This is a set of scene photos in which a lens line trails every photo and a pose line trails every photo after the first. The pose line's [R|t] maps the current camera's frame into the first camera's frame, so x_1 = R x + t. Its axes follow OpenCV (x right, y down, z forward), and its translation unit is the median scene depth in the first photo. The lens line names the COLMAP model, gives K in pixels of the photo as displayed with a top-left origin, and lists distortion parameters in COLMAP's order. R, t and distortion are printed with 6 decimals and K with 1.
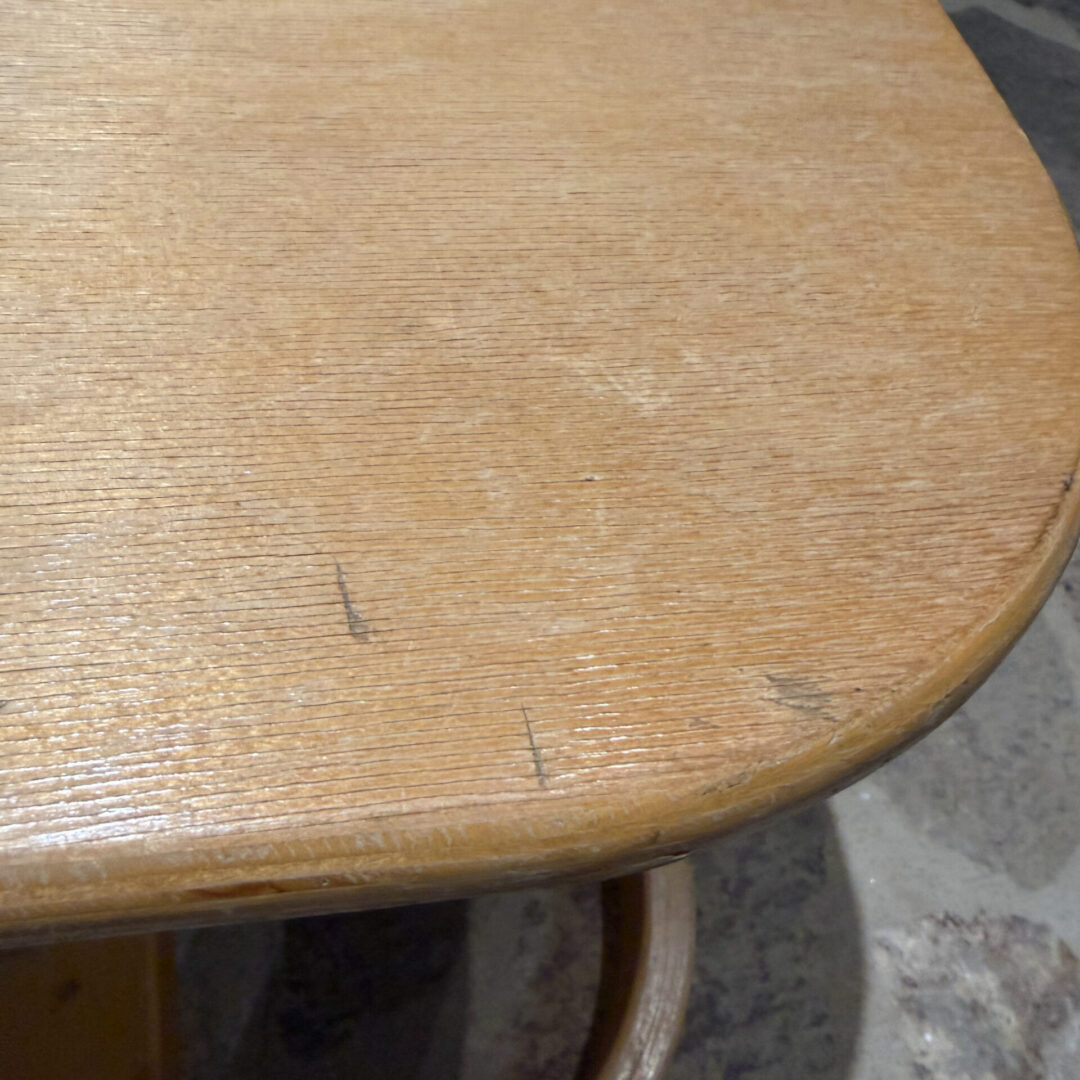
lens RADIAL K [[854.6, 0, 477.7], [0, 854.6, 438.9], [0, 0, 1]] dist [-0.006568, 0.007600]
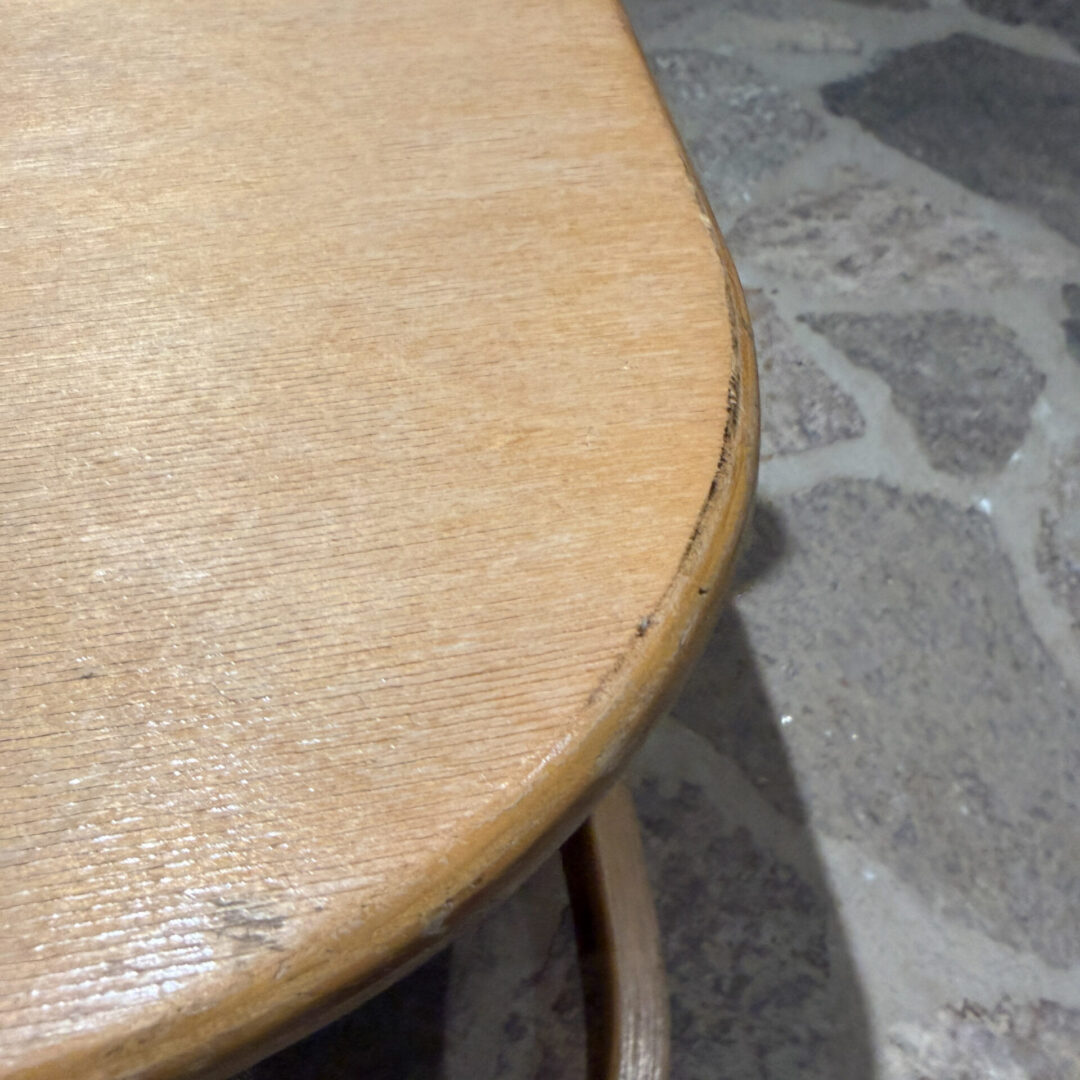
lens RADIAL K [[847.3, 0, 506.7], [0, 847.3, 469.0], [0, 0, 1]] dist [0.004102, 0.000068]
pose [[0.993482, -0.095528, -0.062197, 0.176335], [0.092788, 0.994643, -0.045555, -0.024645], [0.066215, 0.039487, 0.997024, 0.027101]]
